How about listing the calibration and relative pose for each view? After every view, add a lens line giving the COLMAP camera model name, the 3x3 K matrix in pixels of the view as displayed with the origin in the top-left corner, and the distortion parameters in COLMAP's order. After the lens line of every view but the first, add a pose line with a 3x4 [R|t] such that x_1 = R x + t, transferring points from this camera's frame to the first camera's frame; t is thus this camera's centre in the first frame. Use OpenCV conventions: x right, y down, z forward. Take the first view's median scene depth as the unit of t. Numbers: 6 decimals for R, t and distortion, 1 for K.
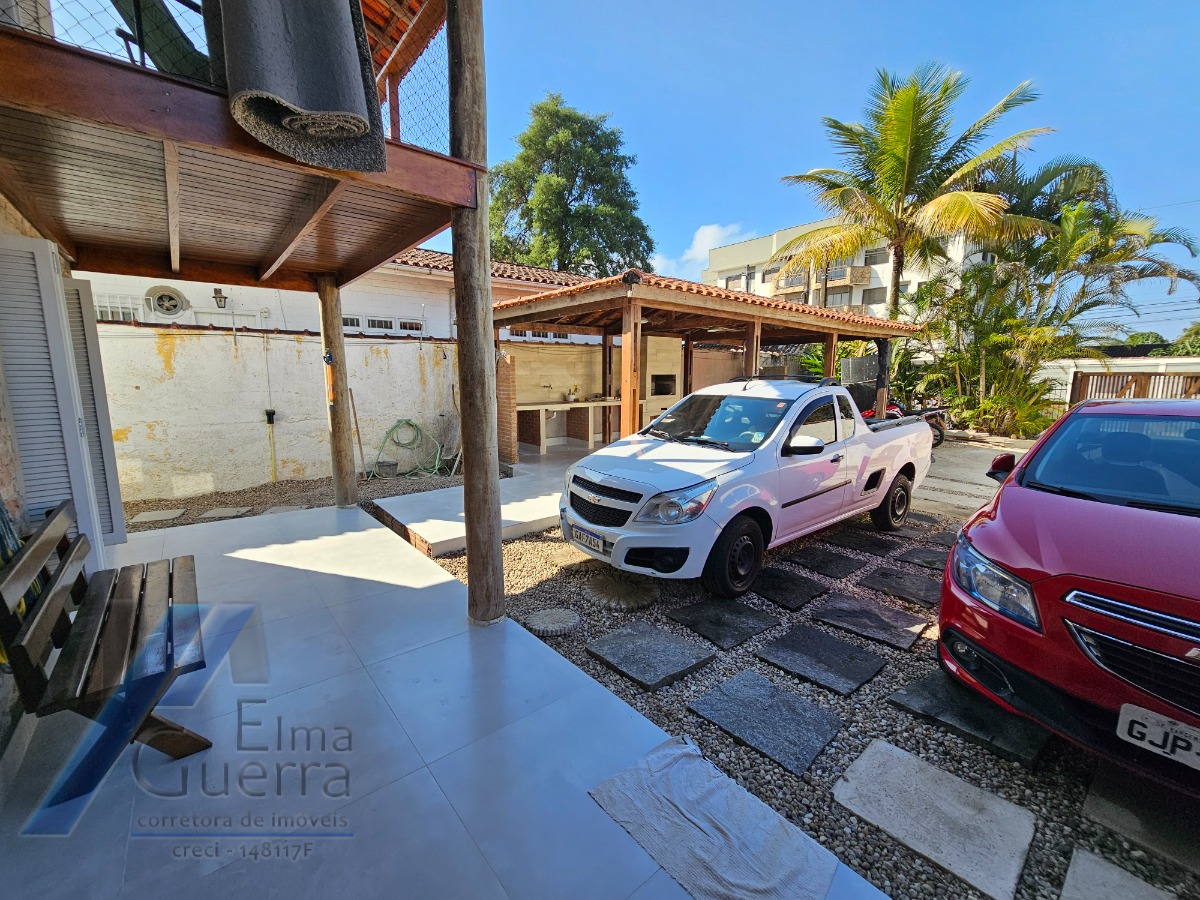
lens RADIAL K [[491.0, 0, 598.5], [0, 491.0, 451.2], [0, 0, 1]] dist [0.004006, -0.002057]
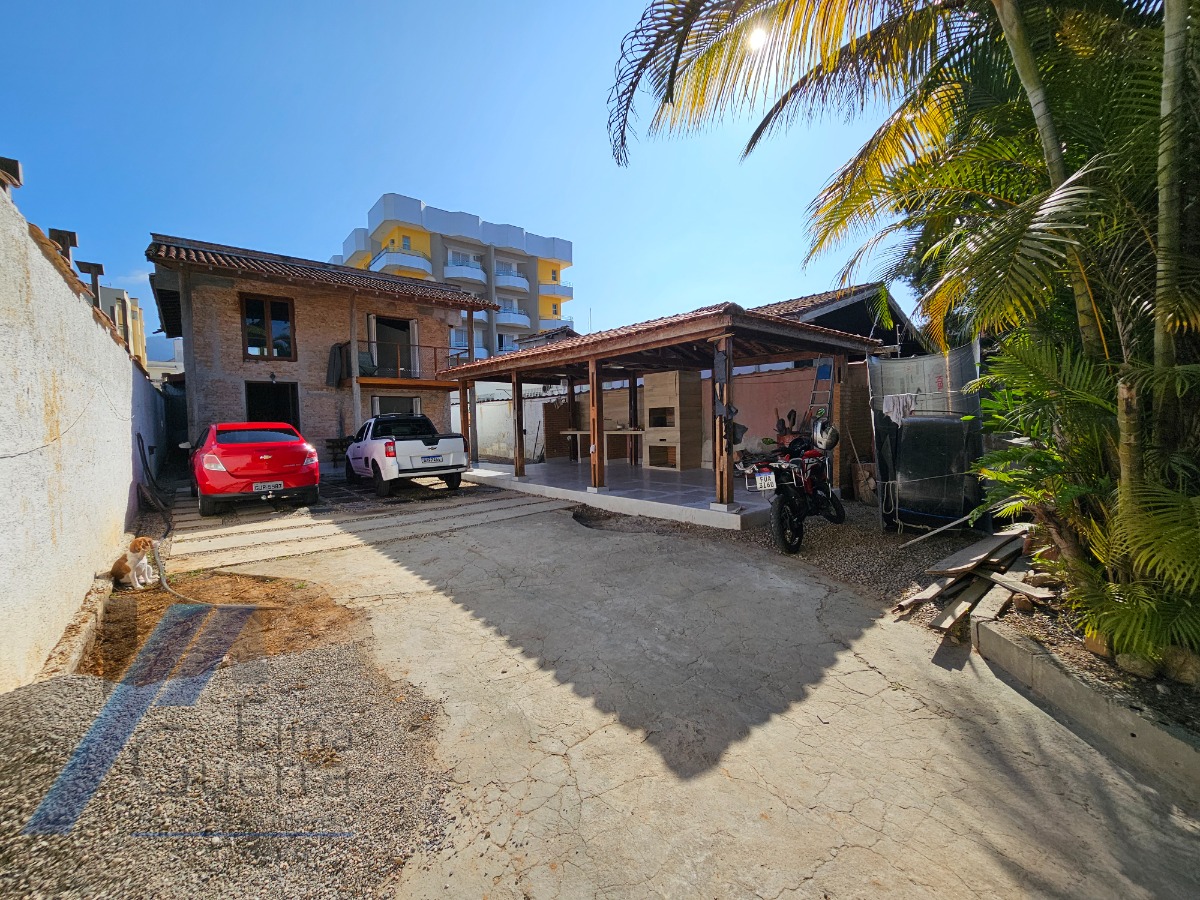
lens RADIAL K [[491.0, 0, 600.9], [0, 491.0, 451.7], [0, 0, 1]] dist [0.004006, -0.002057]
pose [[0.006756, 0.047116, -0.998867, 2.404122], [-0.125876, 0.990984, 0.045893, -0.192085], [0.992023, 0.125423, 0.012626, 1.768837]]
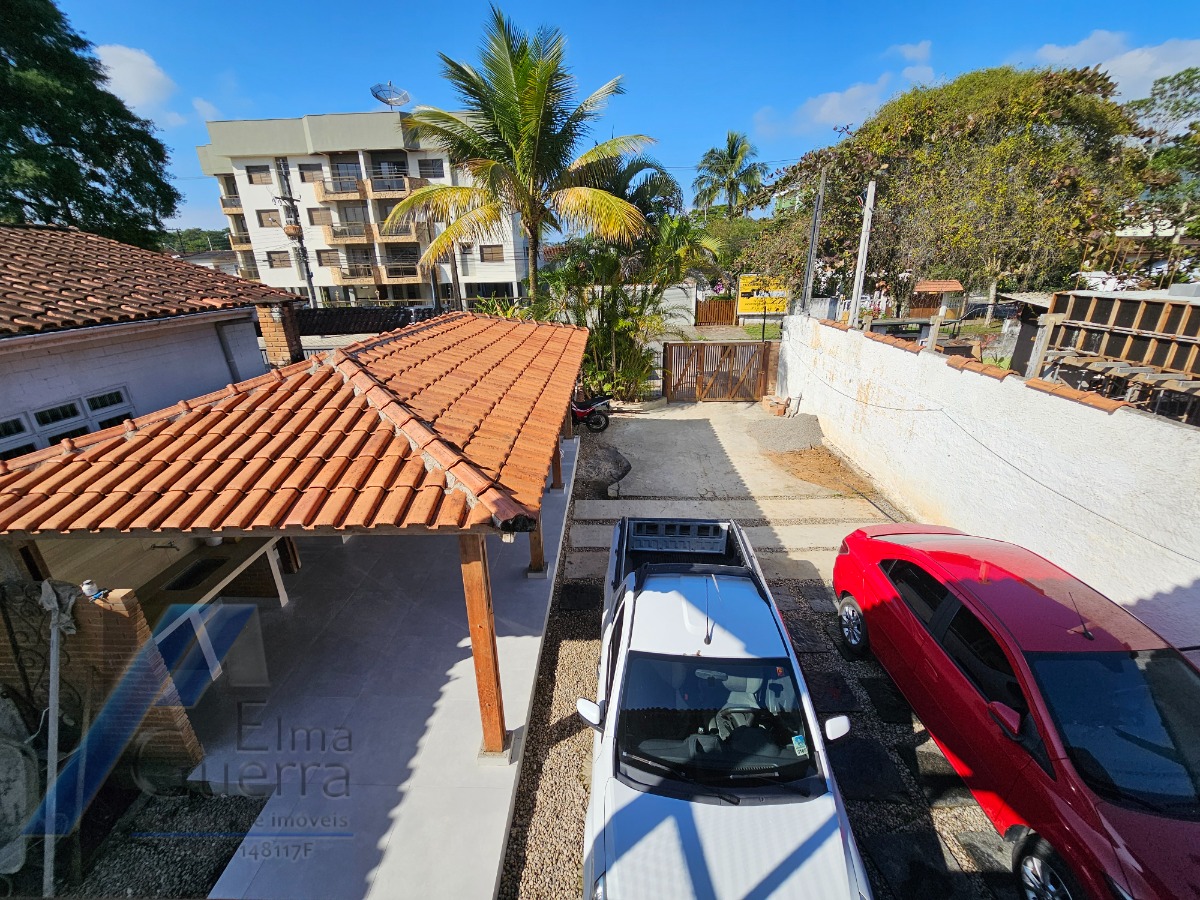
lens RADIAL K [[491.0, 0, 598.0], [0, 491.0, 452.2], [0, 0, 1]] dist [0.004006, -0.002057]
pose [[0.668189, -0.281343, 0.688745, -0.234118], [0.135957, 0.956329, 0.258747, -0.549050], [-0.731463, -0.079252, 0.677259, 0.538694]]
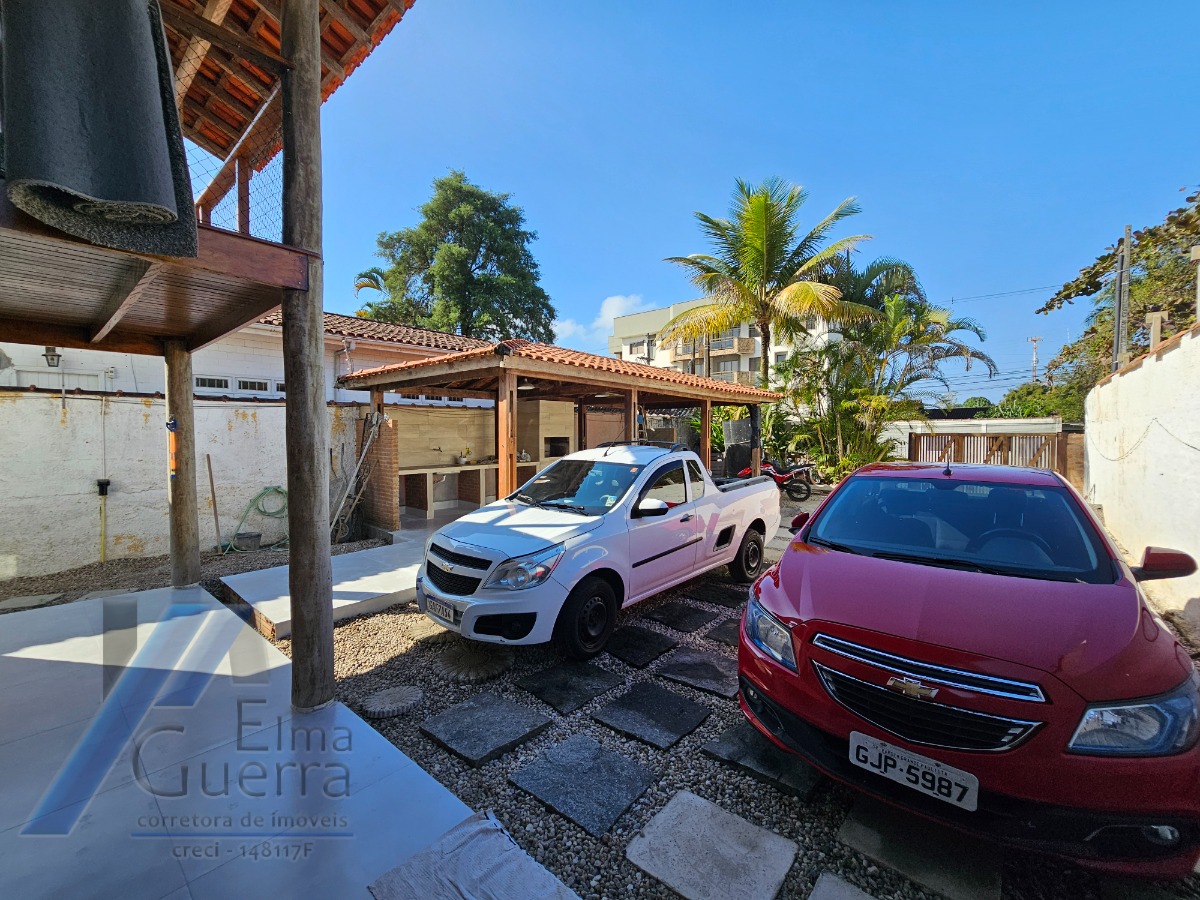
lens RADIAL K [[491.0, 0, 597.0], [0, 491.0, 451.9], [0, 0, 1]] dist [0.004006, -0.002057]
pose [[0.985733, -0.008734, 0.168091, 0.085214], [0.028210, 0.993099, -0.113835, -0.009492], [-0.165937, 0.116953, 0.979177, -0.037741]]
